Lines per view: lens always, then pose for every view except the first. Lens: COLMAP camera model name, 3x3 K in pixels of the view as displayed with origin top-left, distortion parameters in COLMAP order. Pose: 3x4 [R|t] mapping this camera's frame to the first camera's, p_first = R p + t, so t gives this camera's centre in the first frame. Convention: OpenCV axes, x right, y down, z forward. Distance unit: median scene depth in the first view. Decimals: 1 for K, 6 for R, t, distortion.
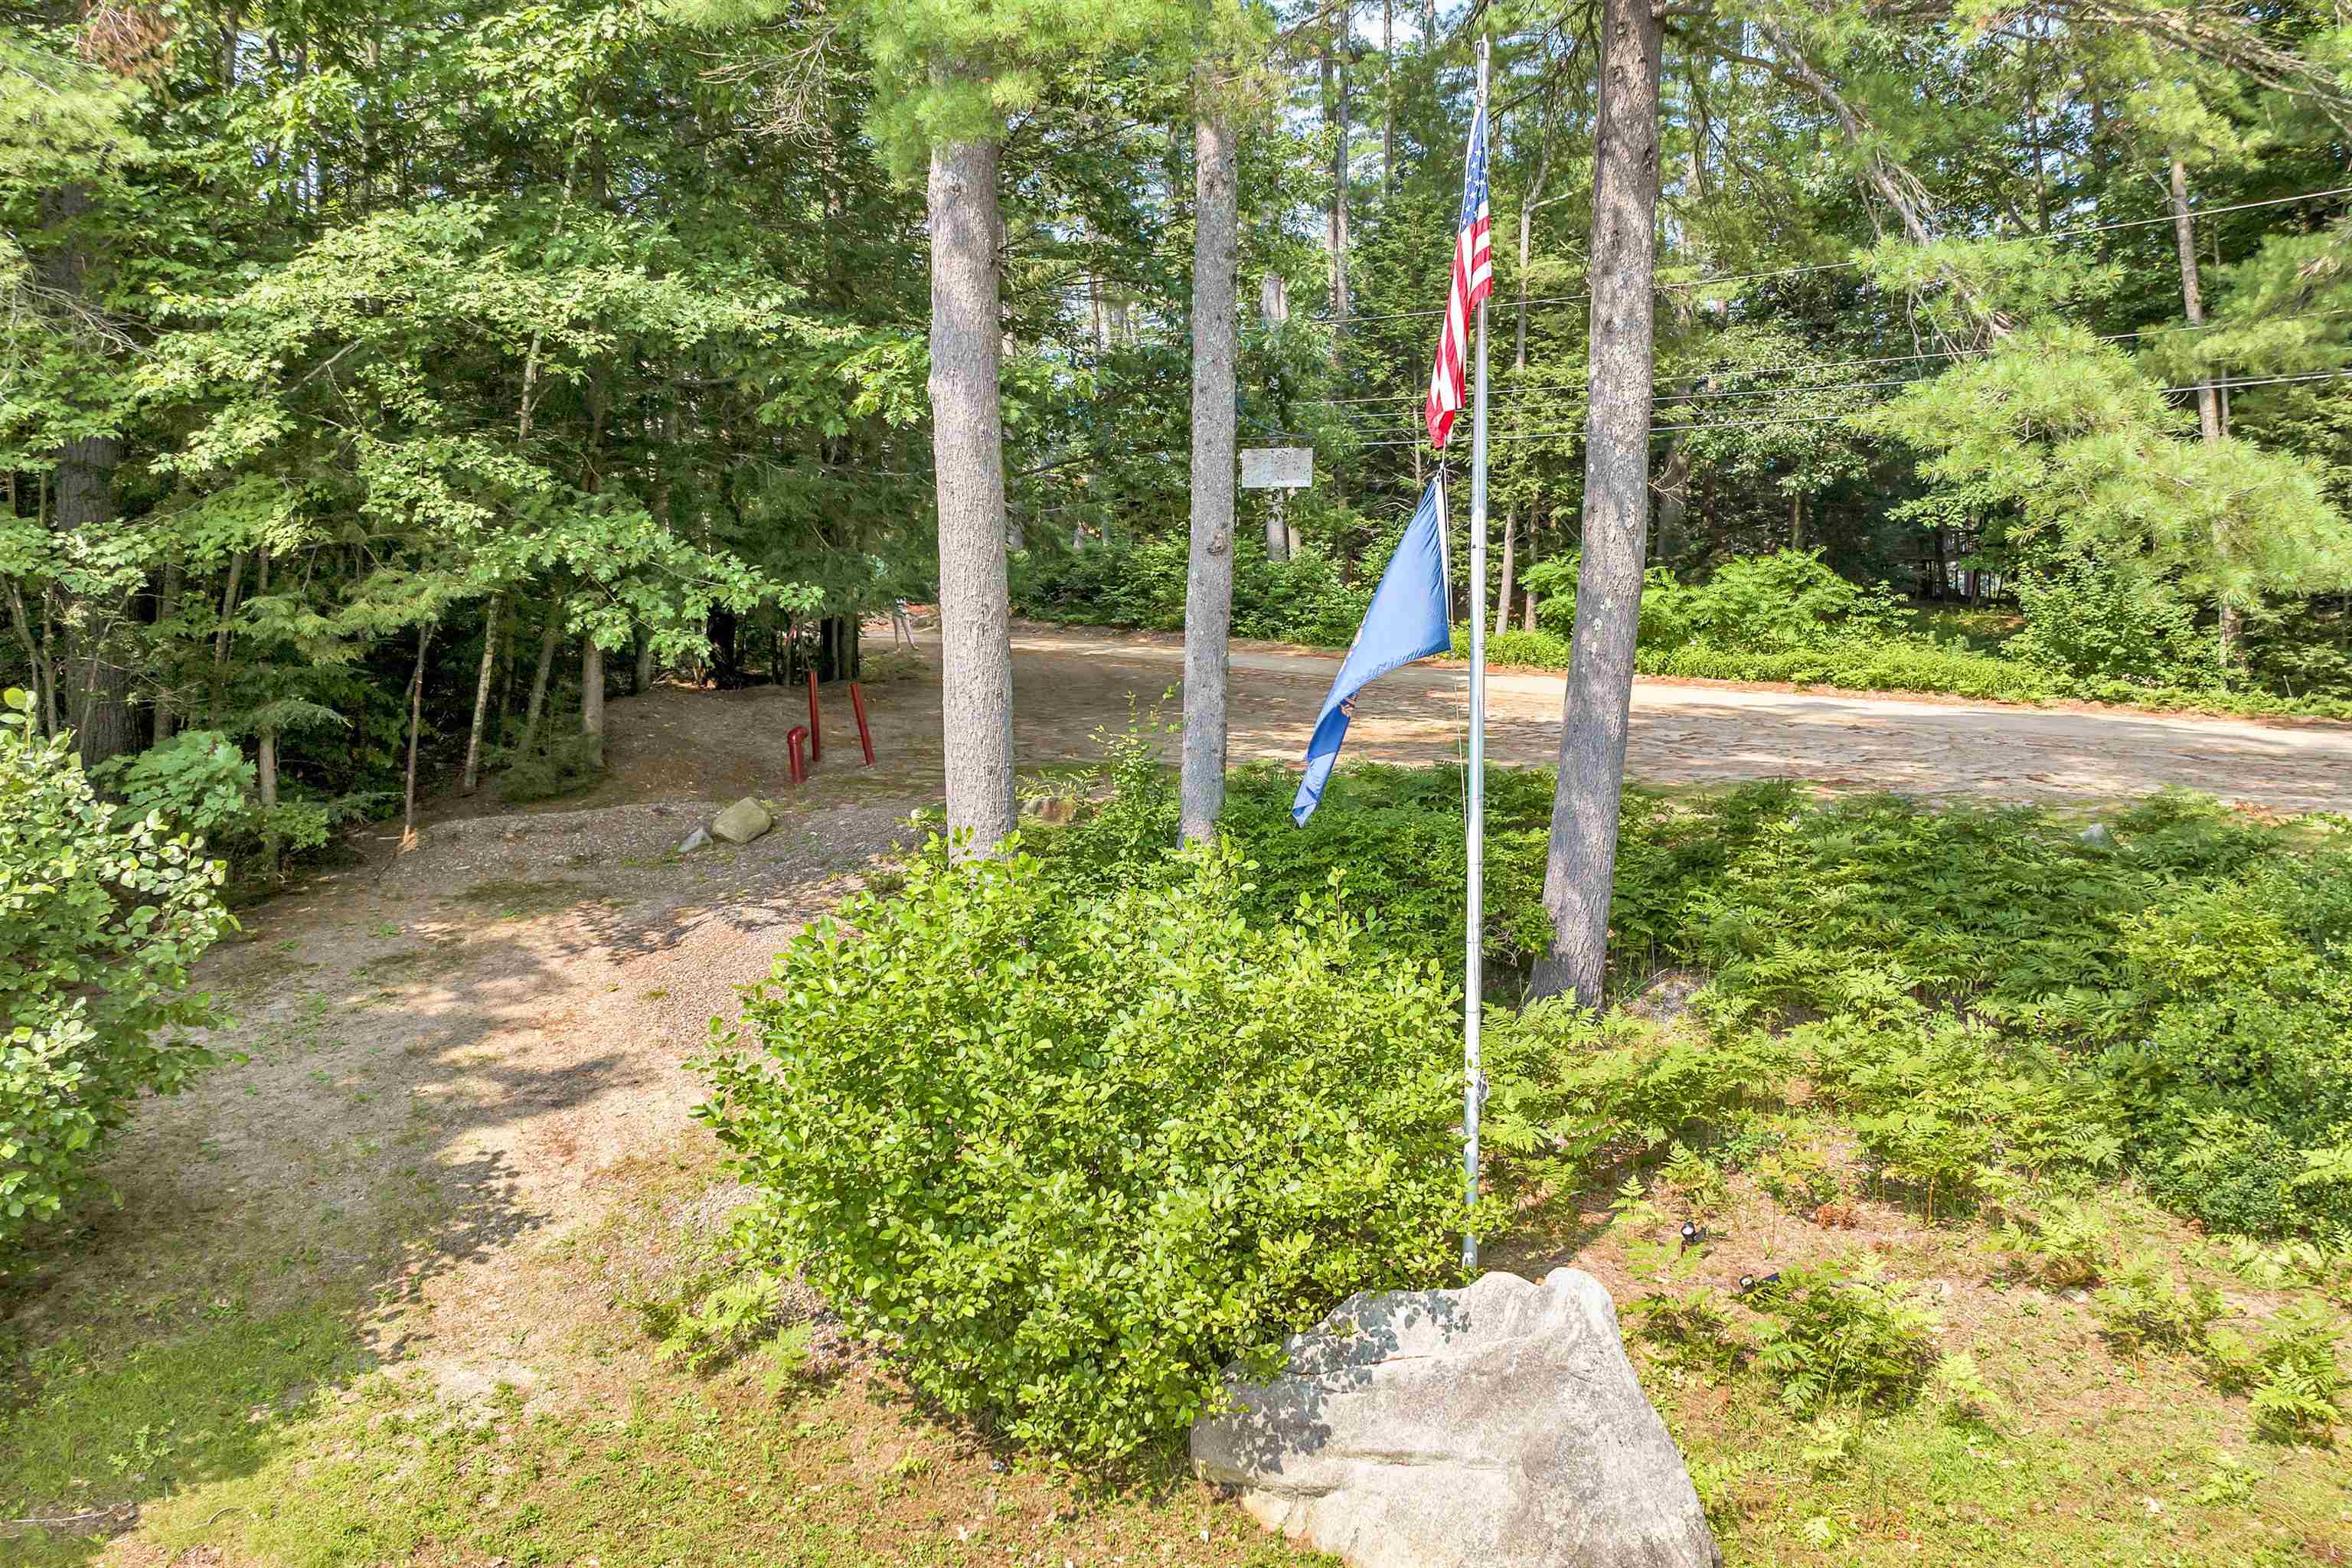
lens RADIAL K [[1774.9, 0, 1148.9], [0, 1774.9, 735.7], [0, 0, 1]] dist [-0.038122, 0.001966]
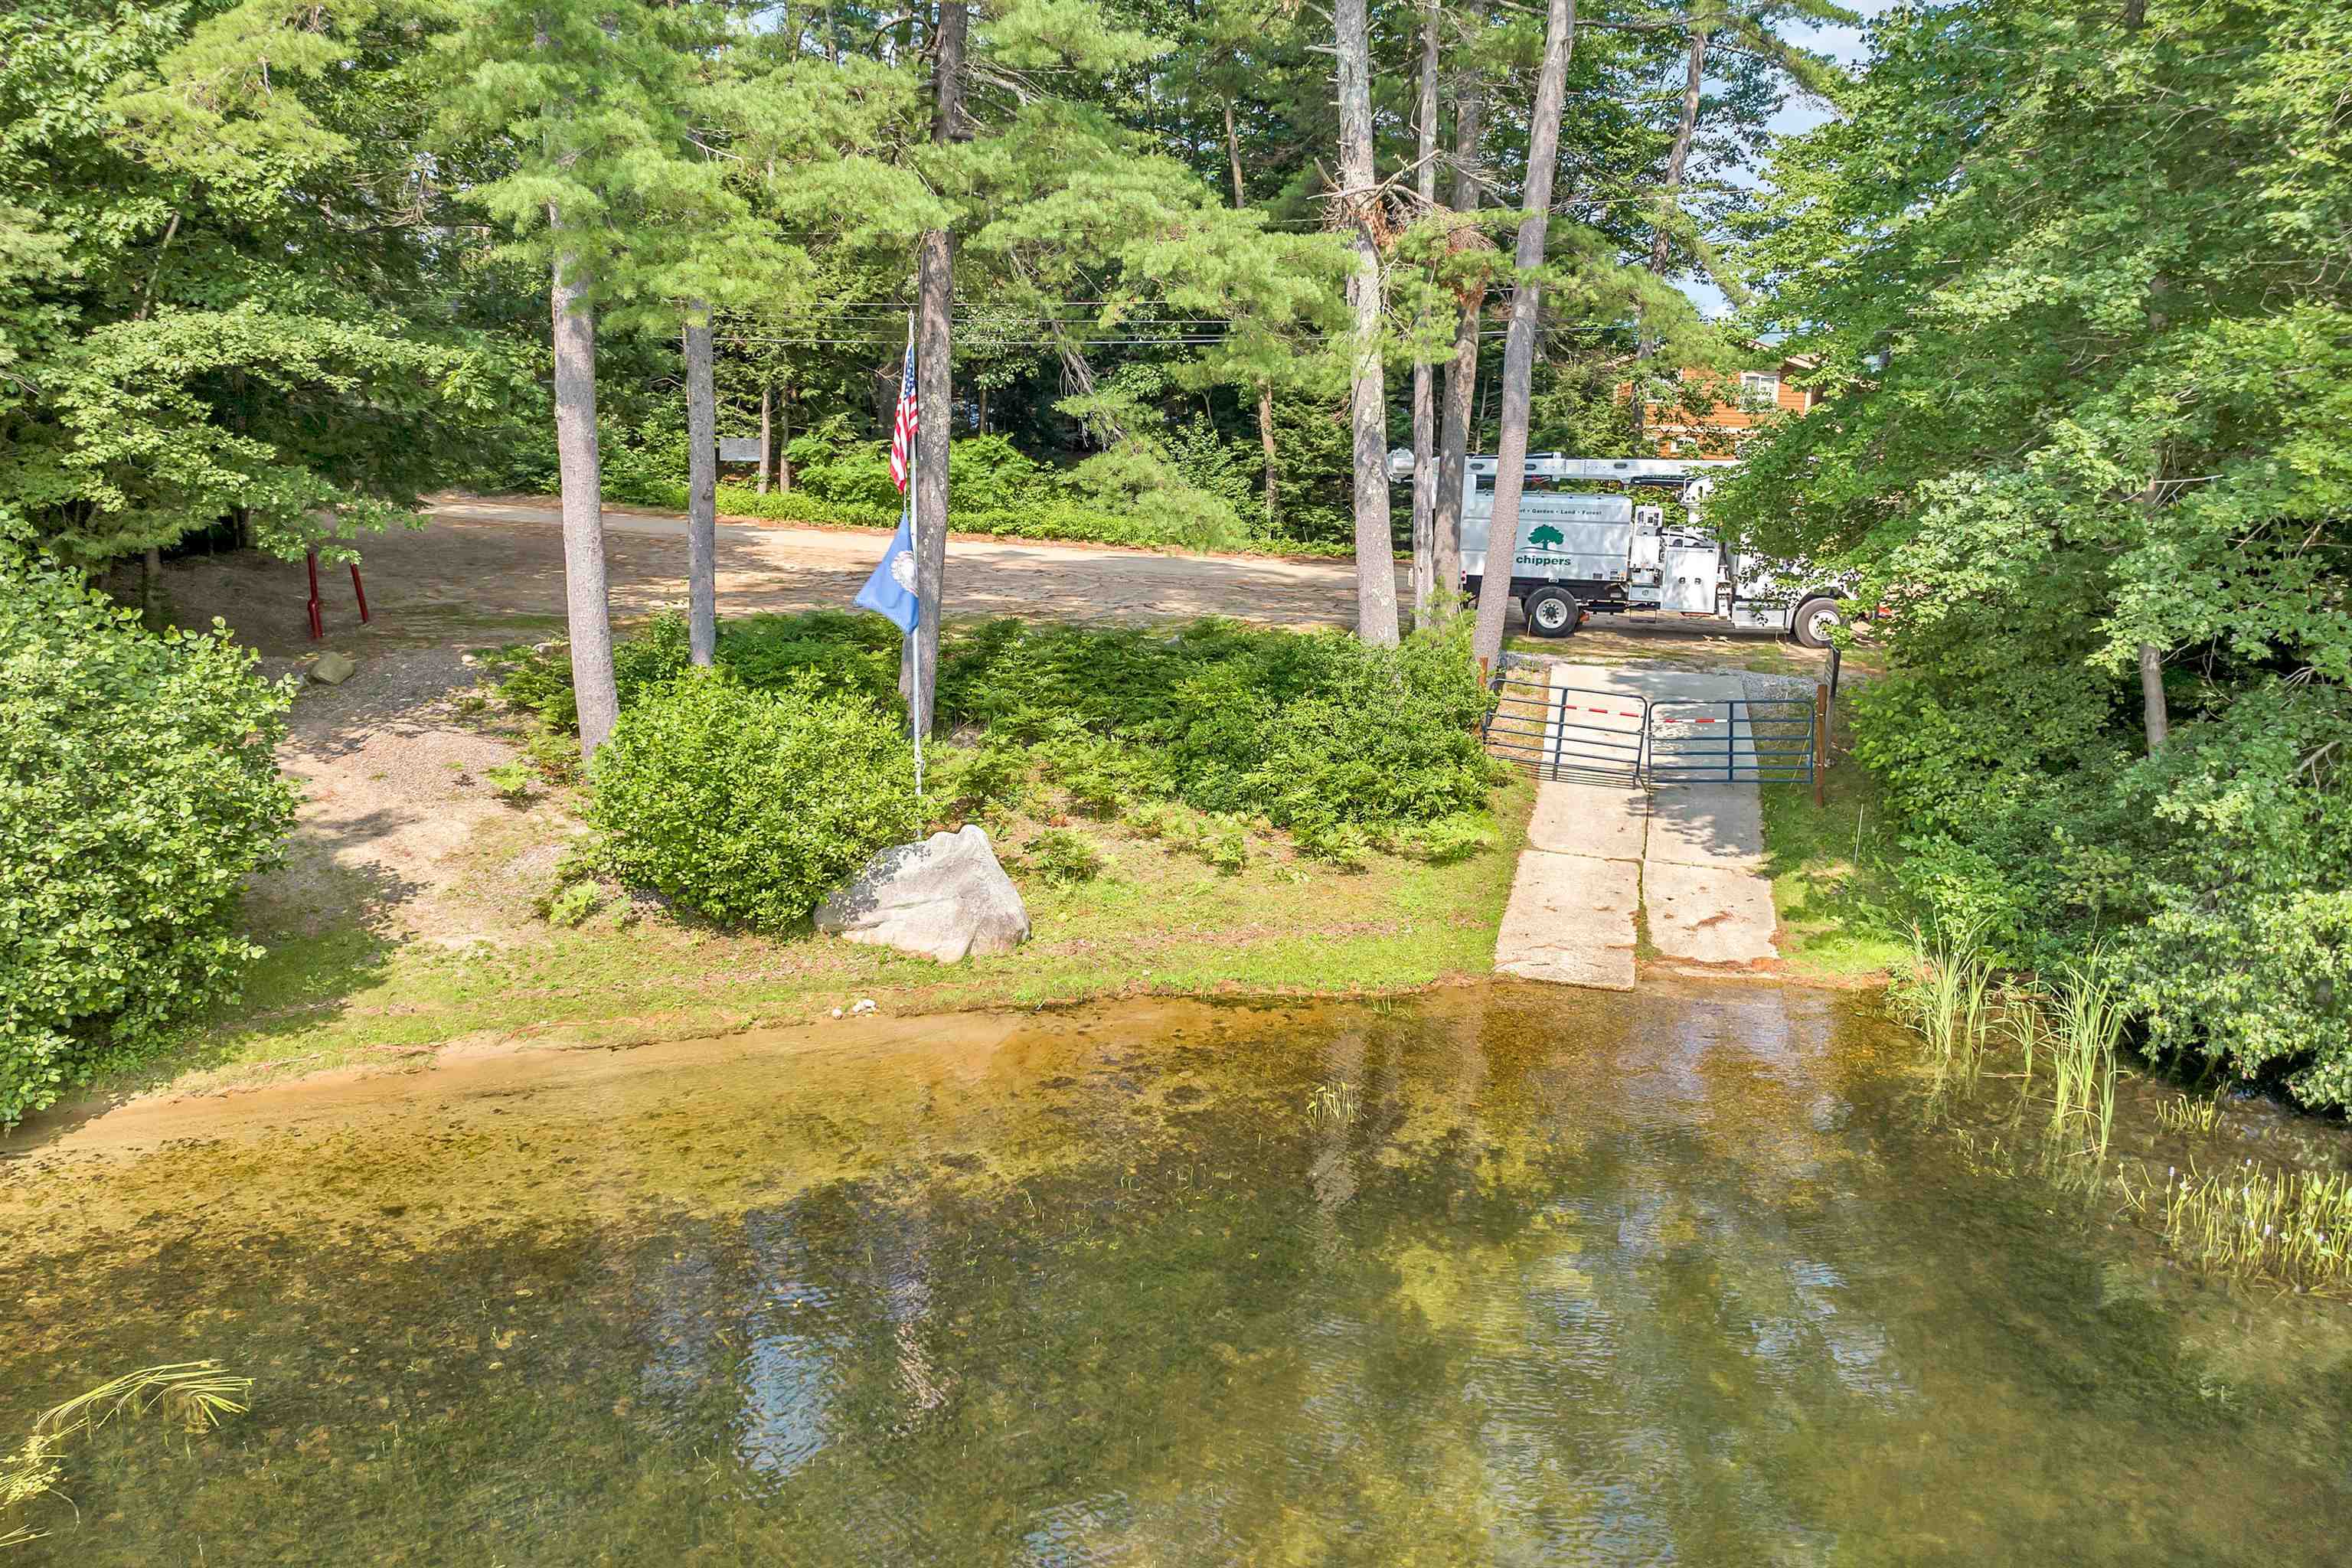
lens RADIAL K [[1774.9, 0, 1148.9], [0, 1774.9, 735.7], [0, 0, 1]] dist [-0.038122, 0.001966]
pose [[0.897698, -0.062517, 0.436153, -0.373858], [0.016341, 0.993926, 0.108833, -0.060349], [-0.440308, -0.090572, 0.893267, -0.816354]]
